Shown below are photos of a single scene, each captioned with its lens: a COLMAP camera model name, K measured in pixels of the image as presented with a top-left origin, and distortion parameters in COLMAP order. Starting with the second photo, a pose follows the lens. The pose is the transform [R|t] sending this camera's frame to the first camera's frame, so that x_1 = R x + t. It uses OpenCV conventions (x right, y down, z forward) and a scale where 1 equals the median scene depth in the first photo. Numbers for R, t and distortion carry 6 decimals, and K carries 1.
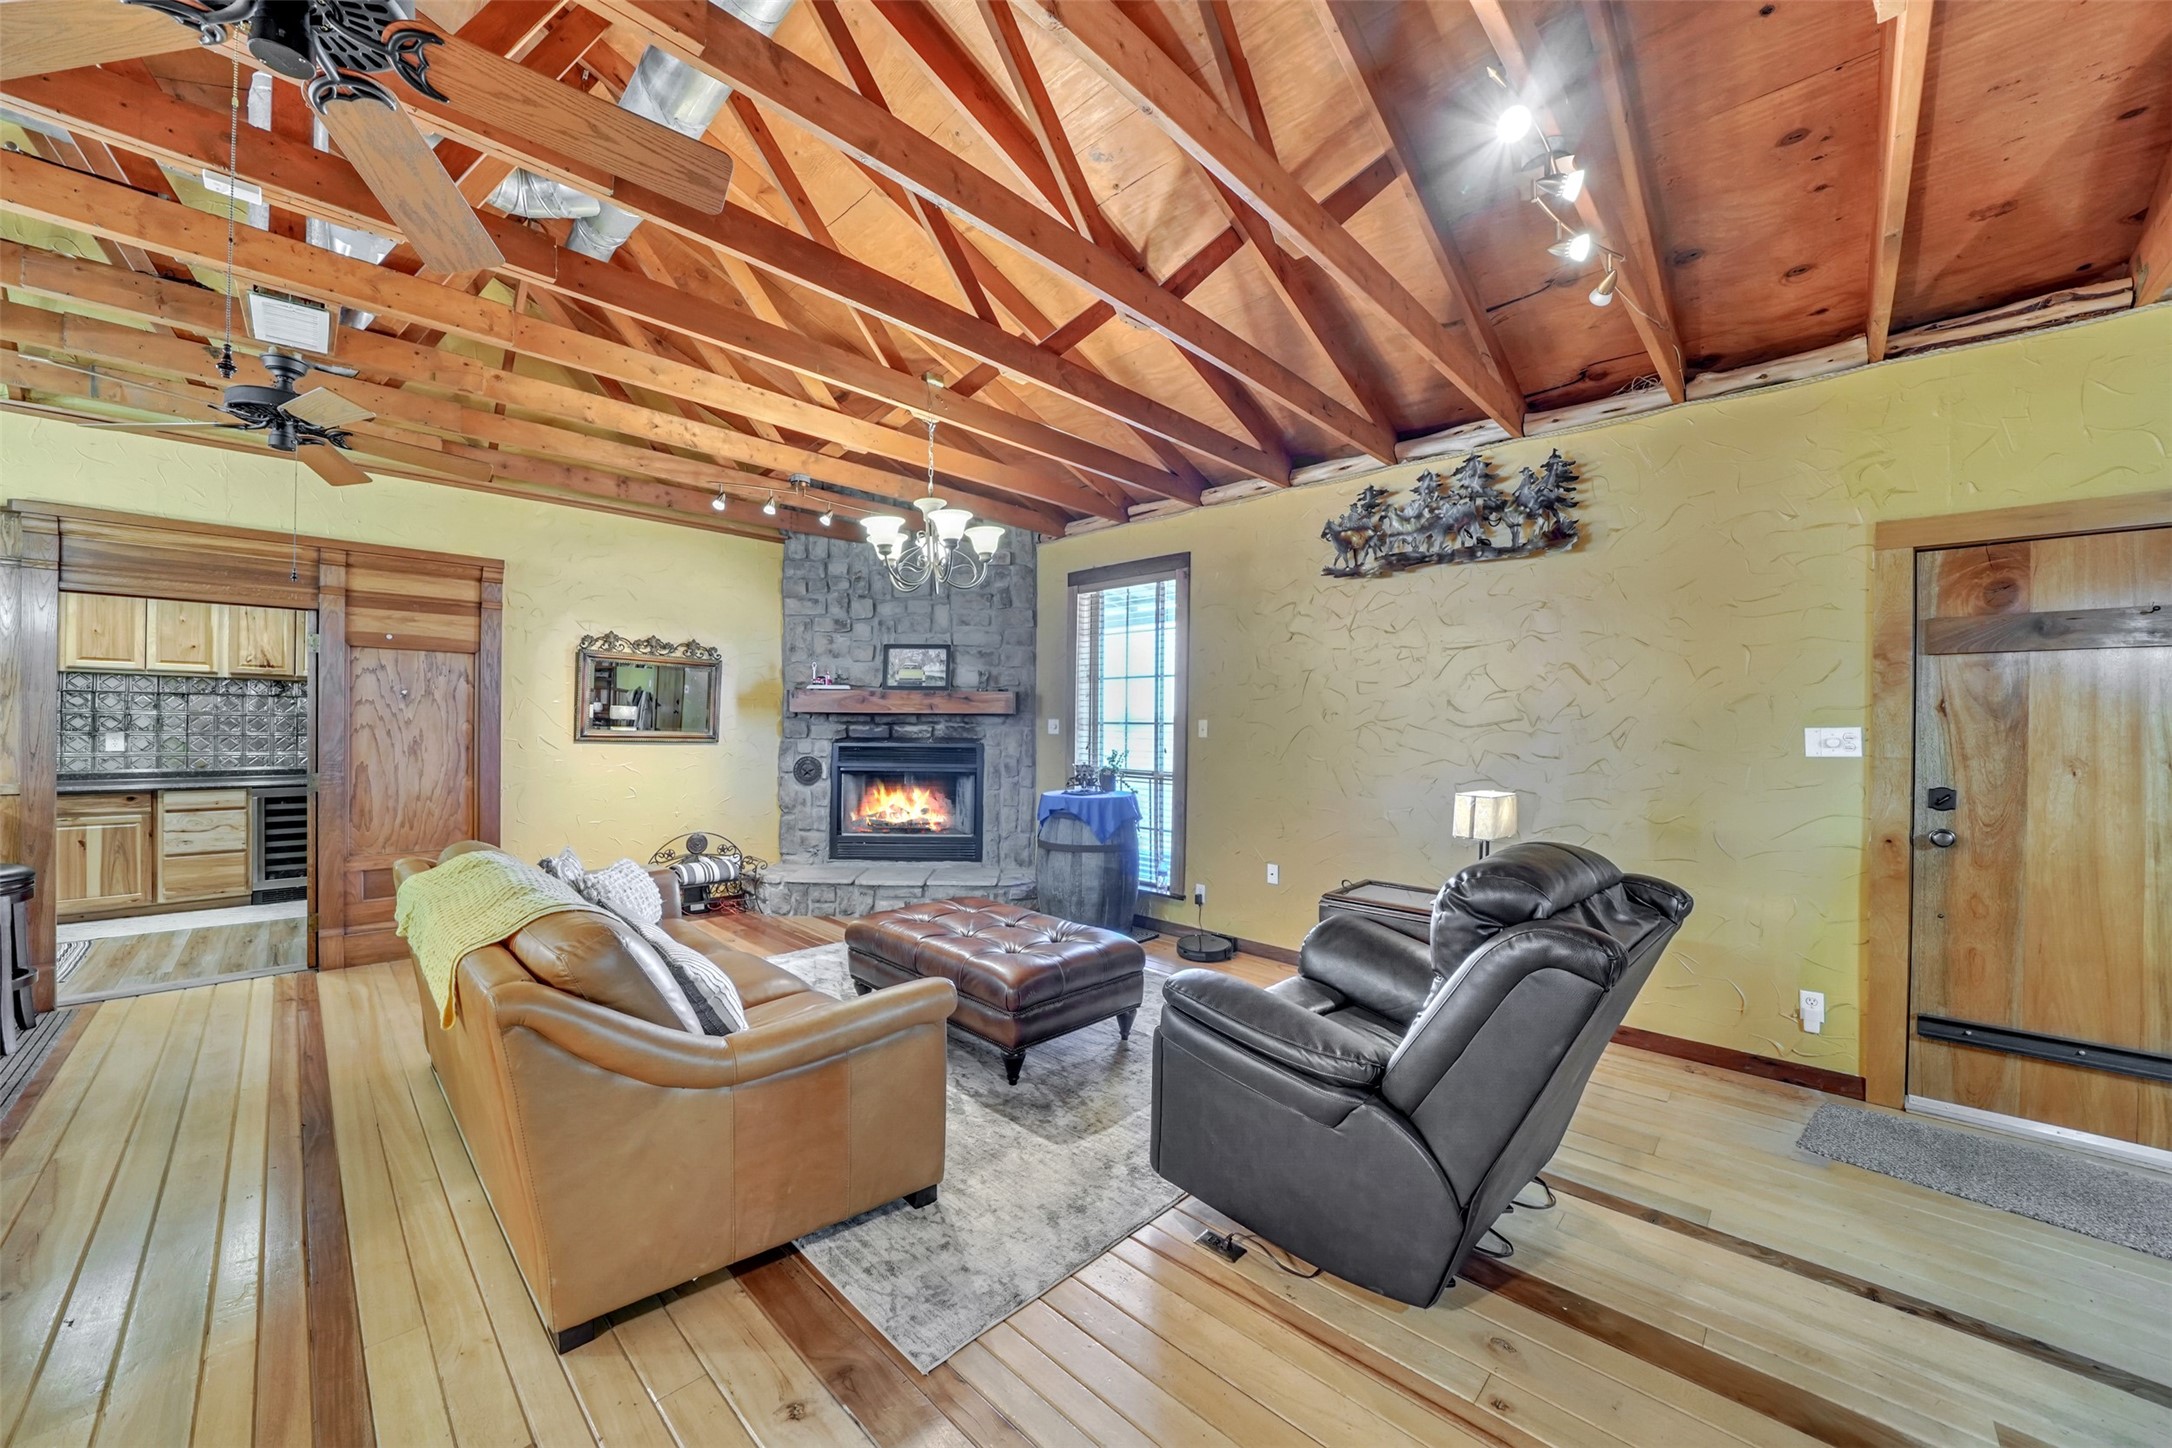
lens RADIAL K [[768.0, 0, 1064.8], [0, 768.0, 725.2], [0, 0, 1]] dist [-0.021731, 0.000288]
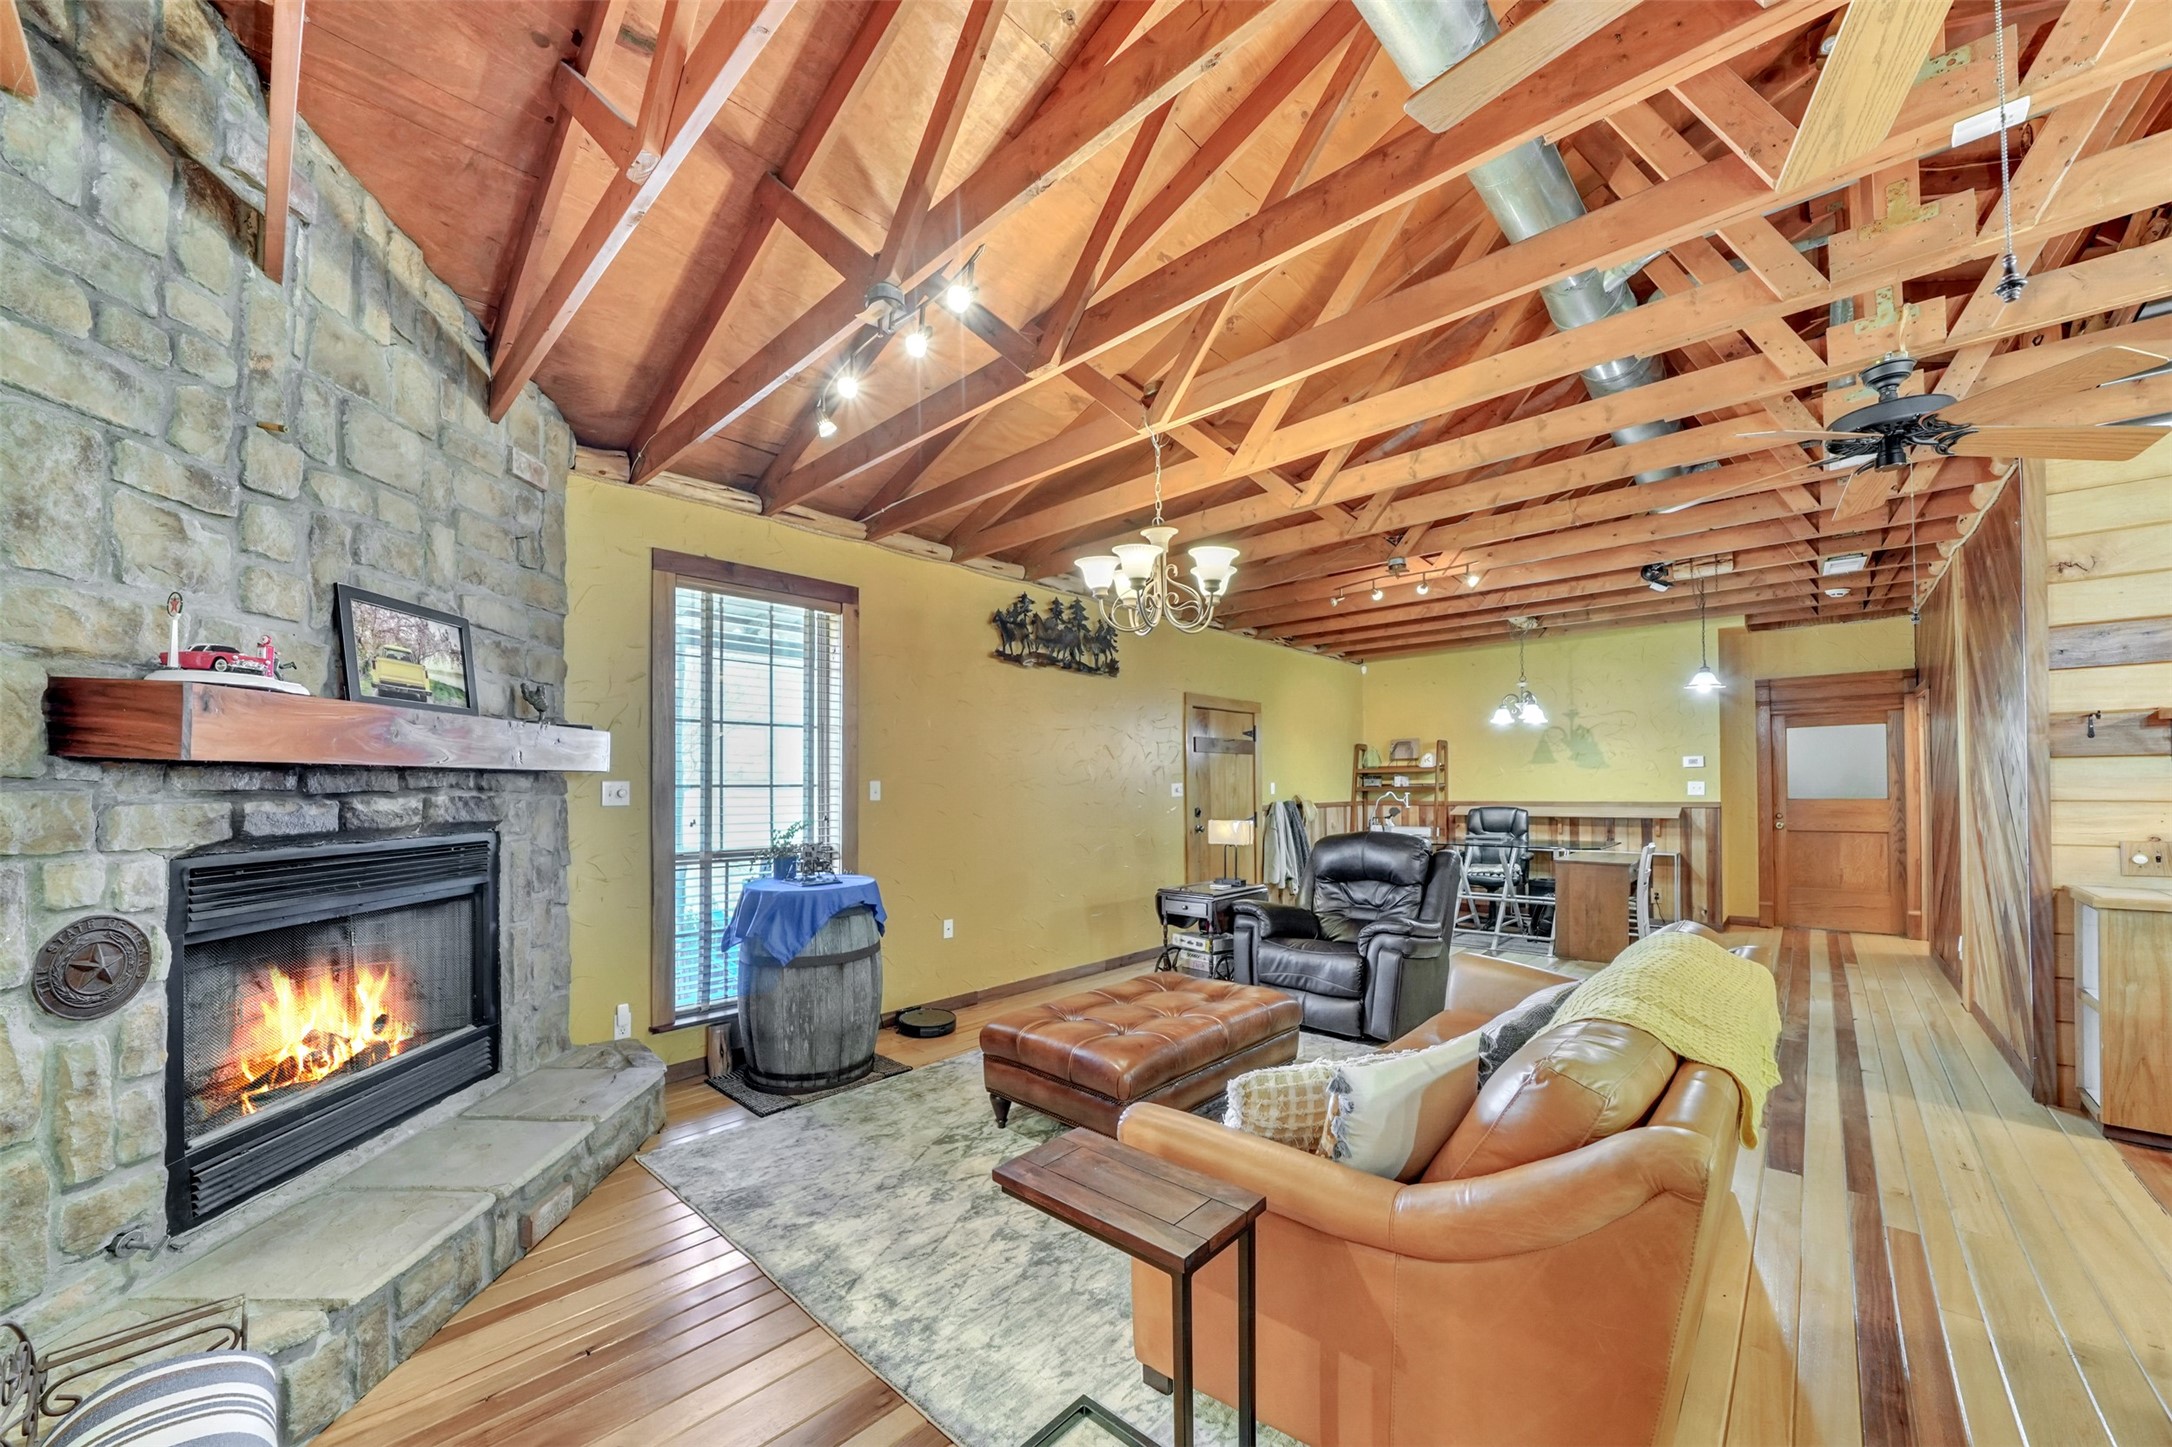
lens RADIAL K [[846.4, 0, 996.8], [0, 846.4, 765.4], [0, 0, 1]] dist [-0.035305, 0.003575]
pose [[0.000564, 0.010371, 0.999946, -0.870759], [0.005252, 0.999932, -0.010374, -0.014636], [-0.999986, 0.005257, 0.000509, 0.924121]]
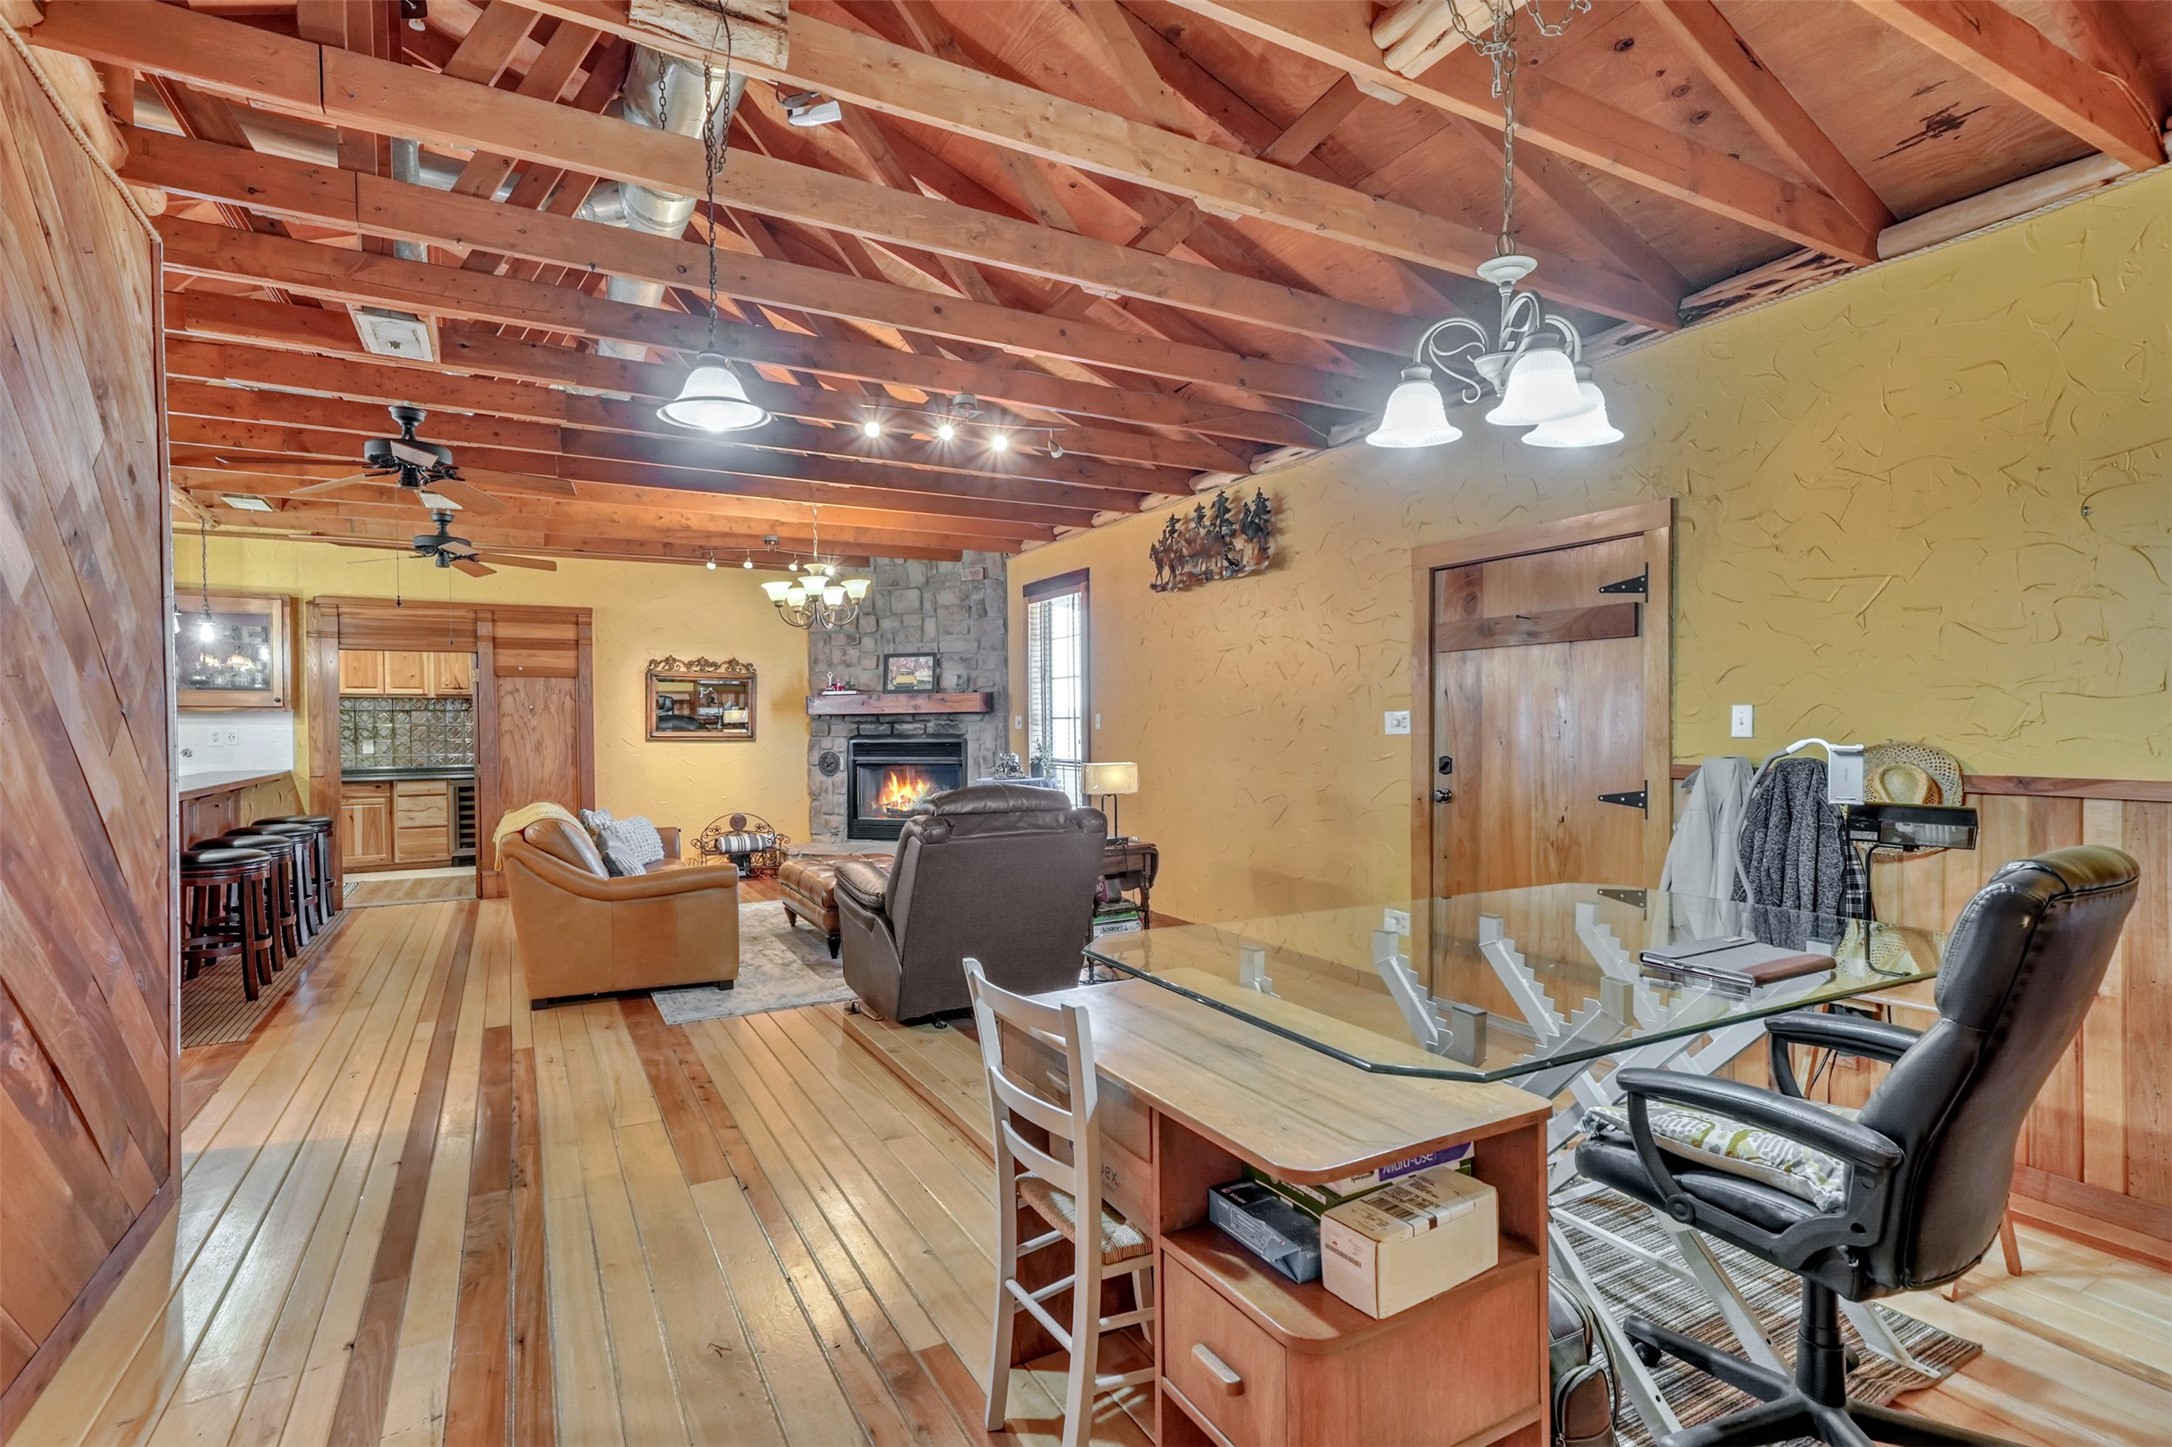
lens RADIAL K [[968.6, 0, 1034.5], [0, 968.6, 734.2], [0, 0, 1]] dist [-0.000212, -0.000202]
pose [[0.954354, -0.015981, -0.298251, 0.564022], [0.019354, 0.999778, 0.008359, 0.010240], [0.298051, -0.013750, 0.954451, -0.448695]]
